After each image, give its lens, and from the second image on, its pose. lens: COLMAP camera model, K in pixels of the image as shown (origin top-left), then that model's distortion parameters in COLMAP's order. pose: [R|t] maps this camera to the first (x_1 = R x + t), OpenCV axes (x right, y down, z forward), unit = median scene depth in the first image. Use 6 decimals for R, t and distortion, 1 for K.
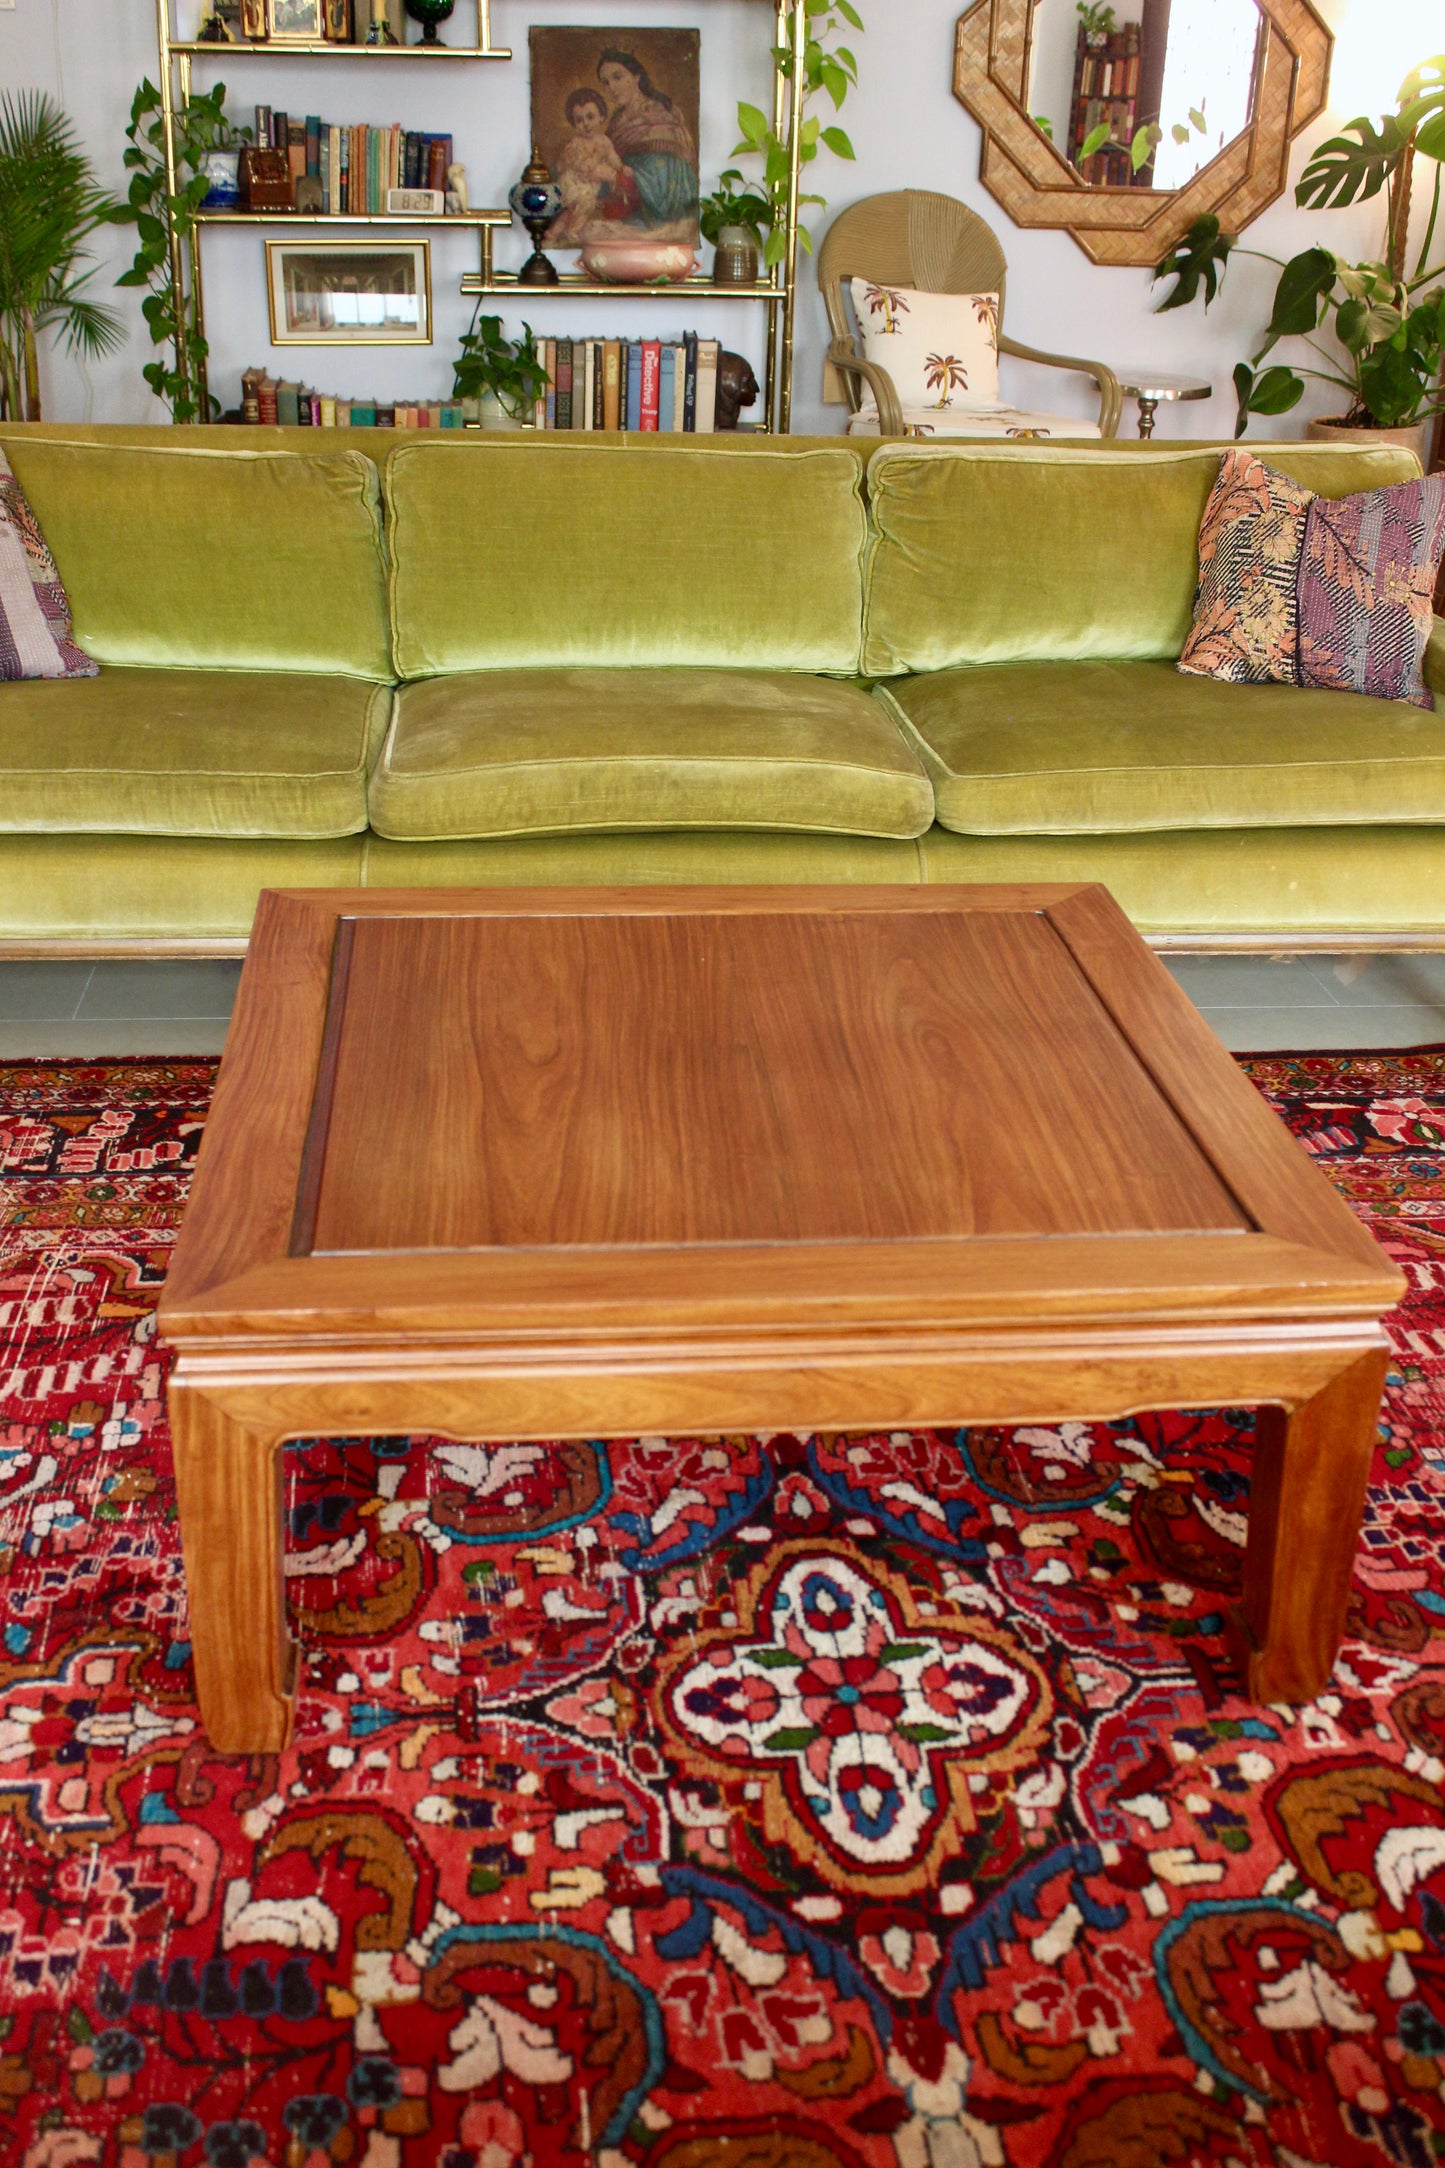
lens RADIAL K [[2303.0, 0, 709.8], [0, 2303.0, 1098.4], [0, 0, 1]] dist [-0.070940, 0.000000]
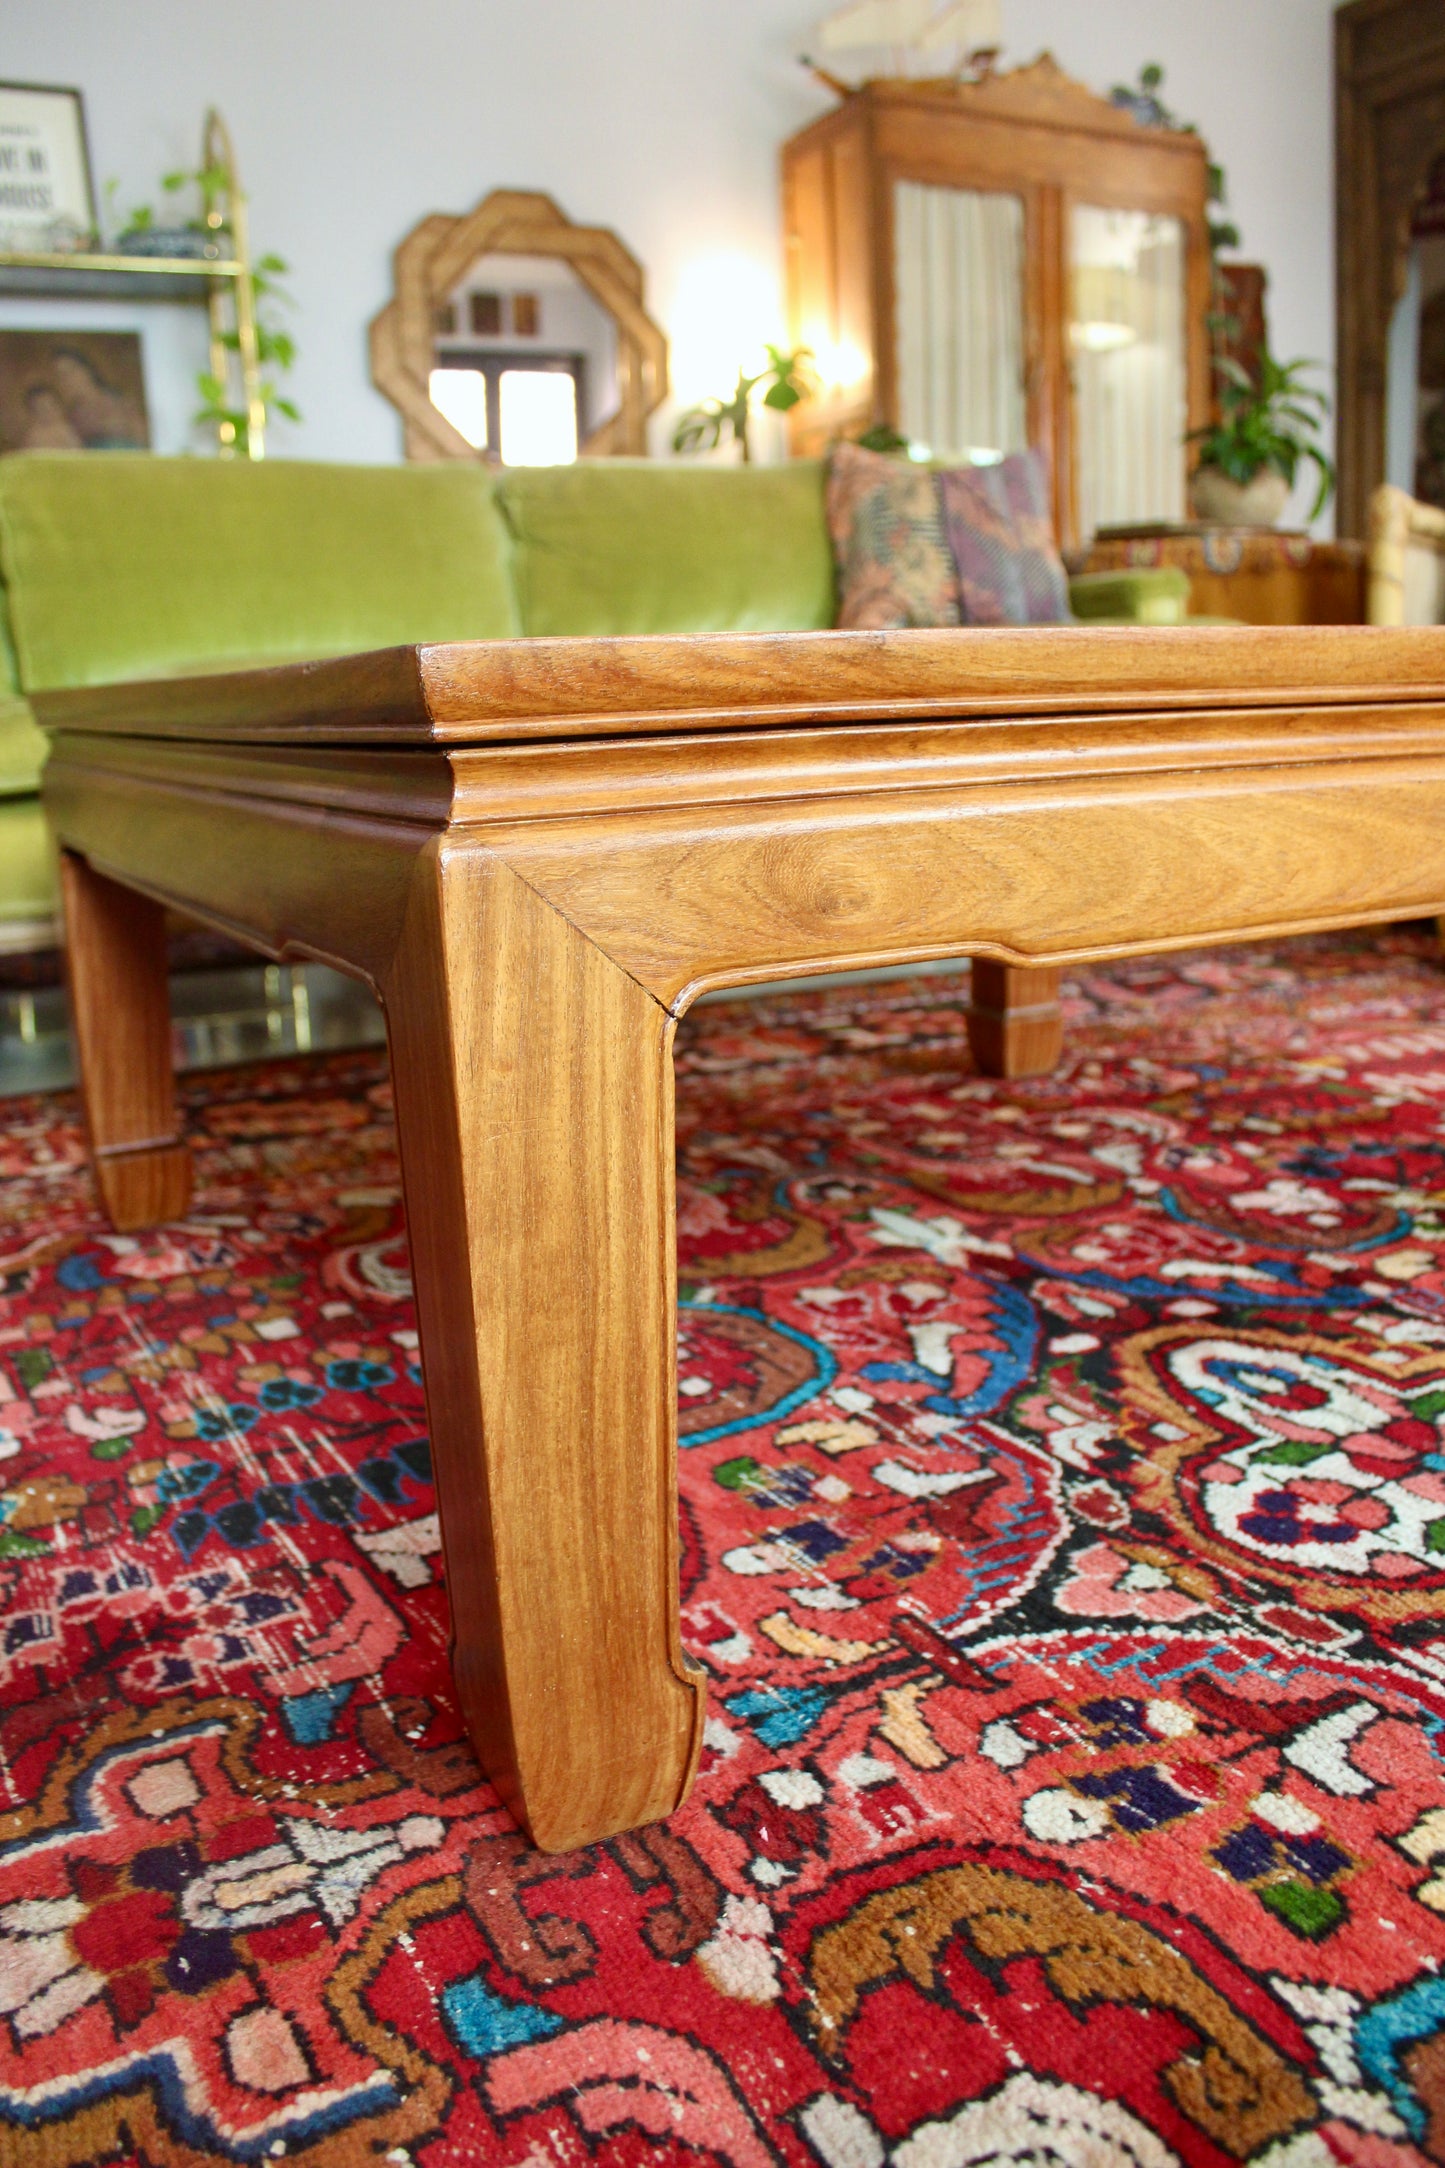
lens RADIAL K [[1765.5, 0, 713.5], [0, 1765.5, 1060.2], [0, 0, 1]] dist [-0.151823, 0.116633]
pose [[0.922388, -0.141610, 0.359371, -0.266616], [0.211916, 0.963378, -0.164299, 0.189389], [-0.322943, 0.227704, 0.918618, 0.615521]]
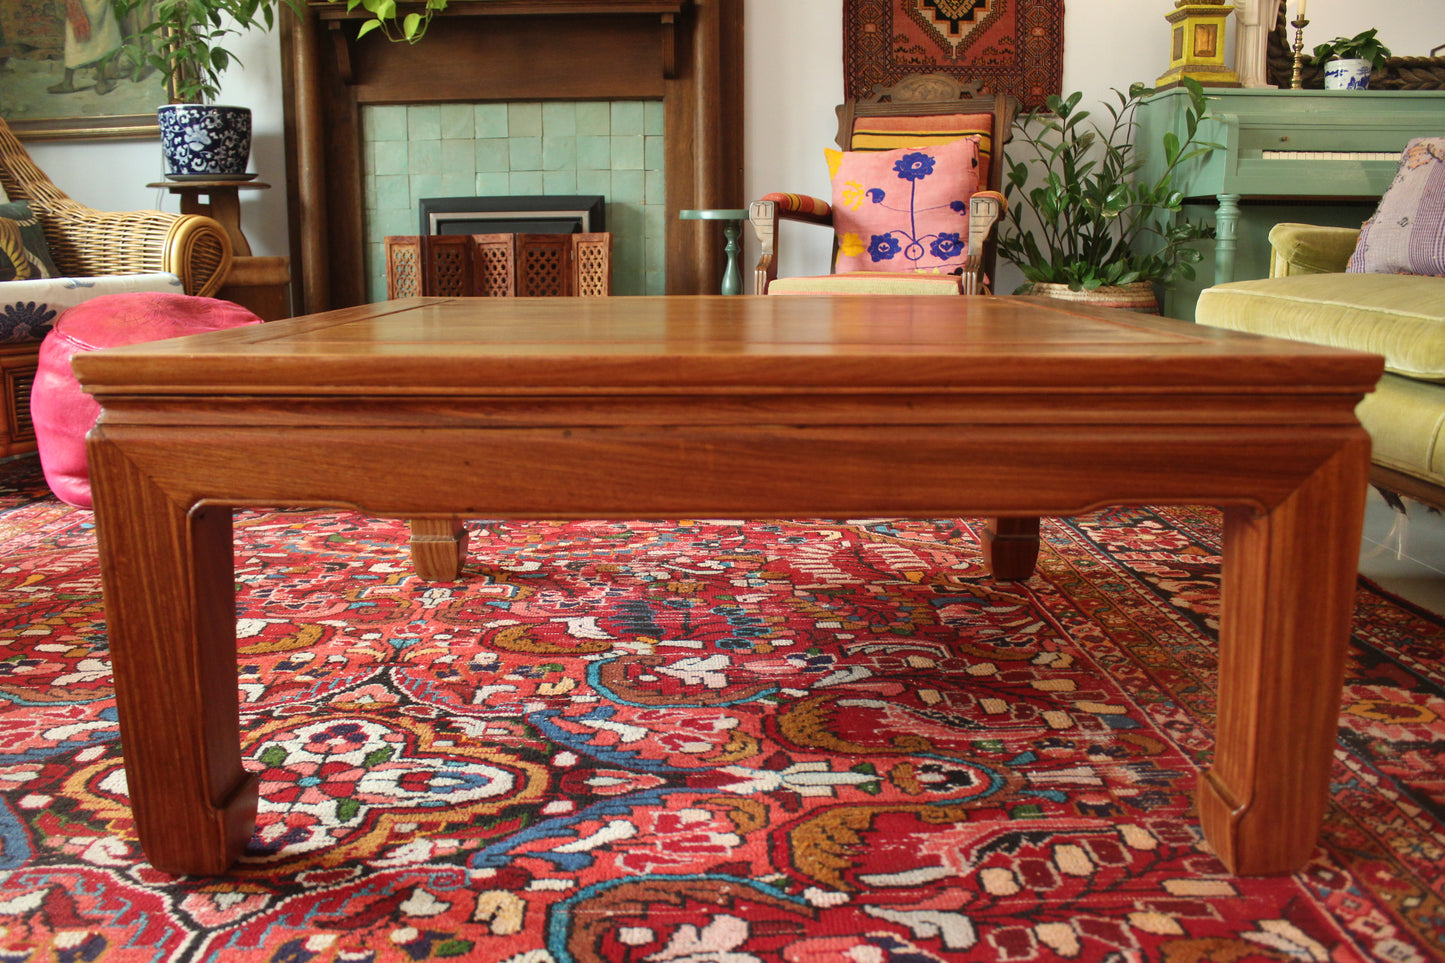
lens RADIAL K [[1176.1, 0, 713.7], [0, 1176.1, 507.0], [0, 0, 1]] dist [-0.160756, 0.135551]
pose [[-0.083382, 0.192161, -0.977815, 0.561413], [-0.408043, 0.888618, 0.209427, -0.055892], [0.909147, 0.416452, 0.004316, 1.114907]]
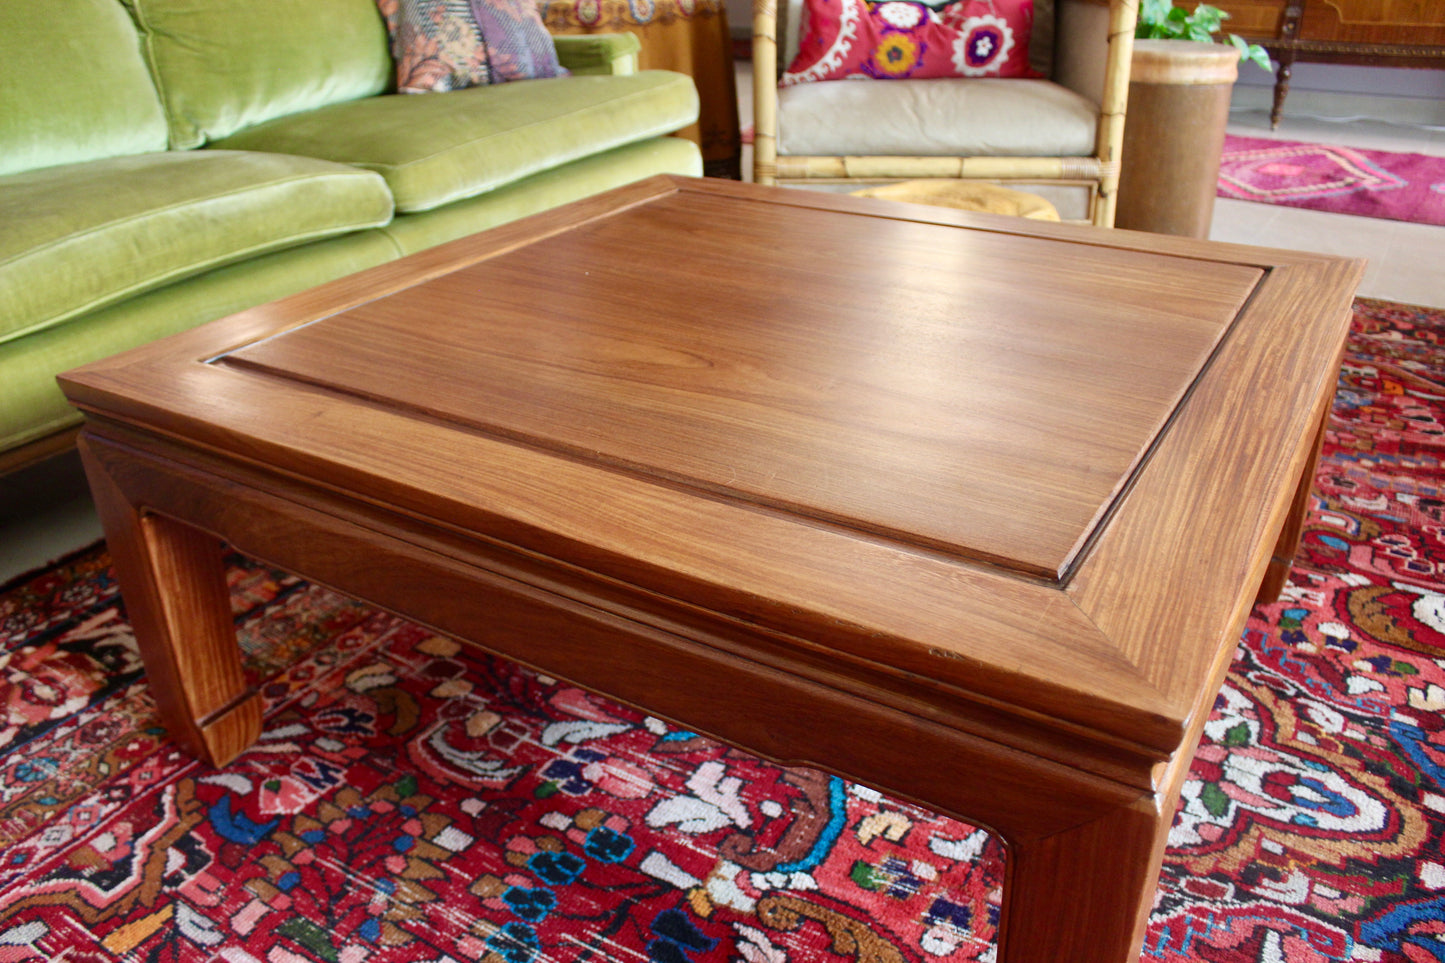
lens RADIAL K [[1176.1, 0, 721.2], [0, 1176.1, 503.1], [0, 0, 1]] dist [-0.160756, 0.135551]
pose [[0.607456, -0.392844, 0.690413, -0.441368], [0.355970, 0.911619, 0.205512, -0.063631], [-0.710128, 0.120927, 0.693610, 0.733449]]
